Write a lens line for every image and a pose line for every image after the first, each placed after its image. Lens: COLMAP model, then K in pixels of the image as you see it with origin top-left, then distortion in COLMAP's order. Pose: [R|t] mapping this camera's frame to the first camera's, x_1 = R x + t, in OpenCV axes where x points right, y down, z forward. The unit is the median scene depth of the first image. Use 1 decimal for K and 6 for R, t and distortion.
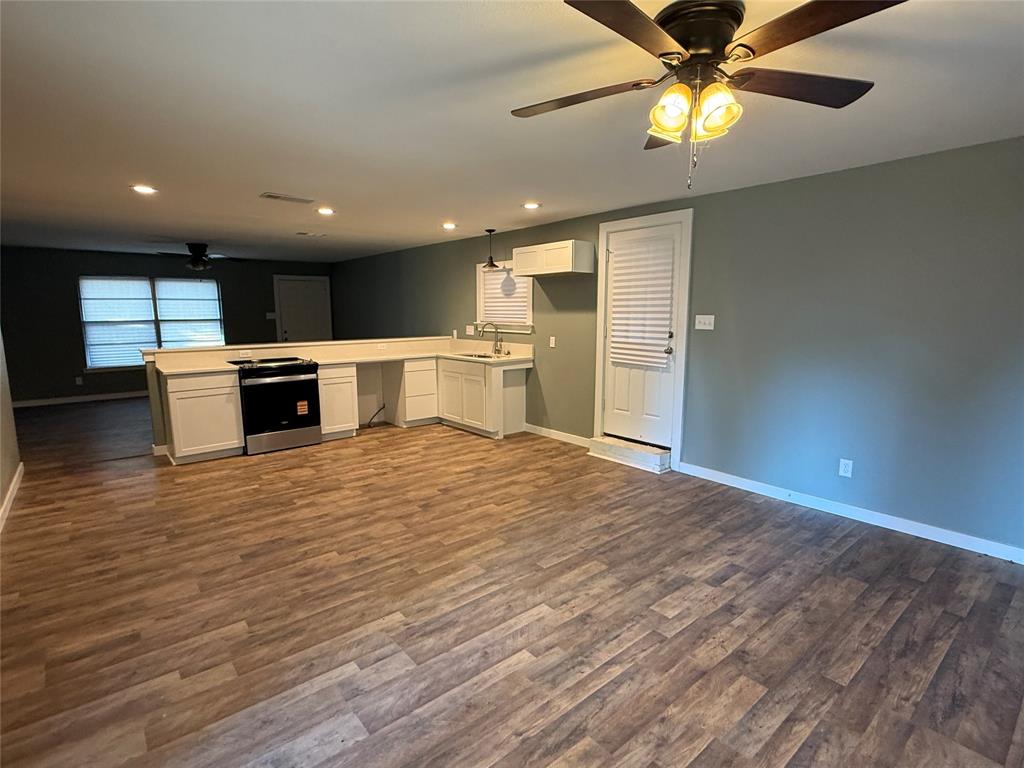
lens RADIAL K [[515.4, 0, 510.7], [0, 515.4, 386.9], [0, 0, 1]] dist [0.003548, -0.000769]
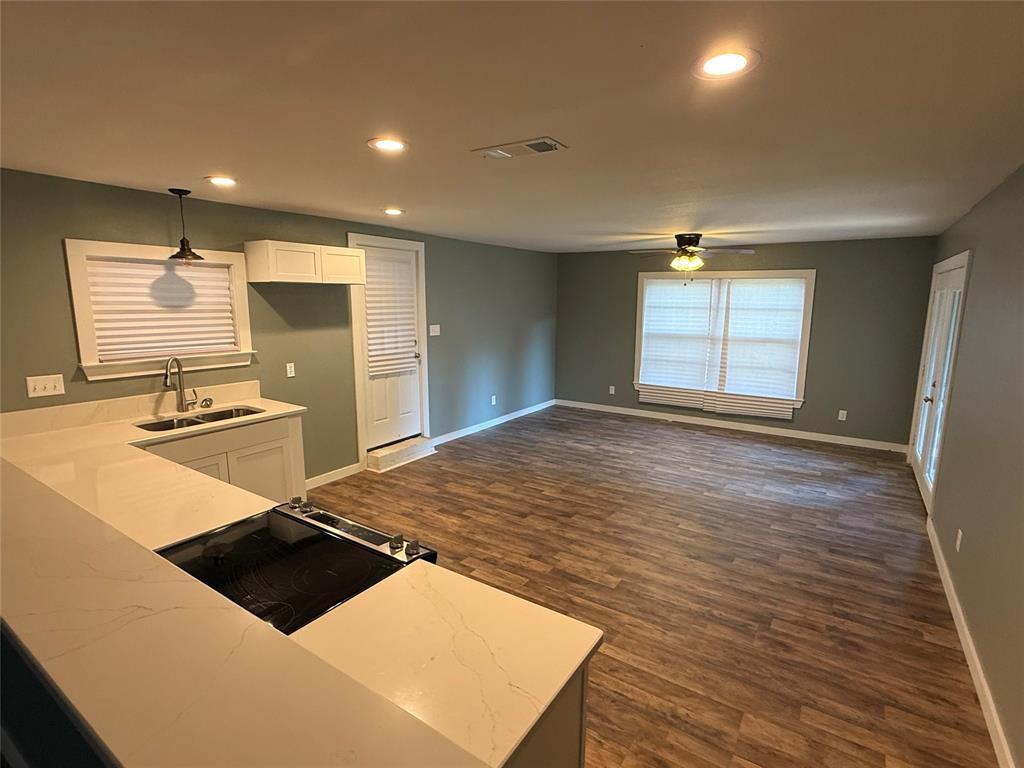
lens RADIAL K [[515.4, 0, 510.0], [0, 515.4, 386.4], [0, 0, 1]] dist [0.003548, -0.000769]
pose [[-0.290024, -0.164377, 0.942797, -1.007912], [0.132726, 0.968710, 0.209724, -0.247669], [-0.947771, 0.185958, -0.259132, 1.228642]]
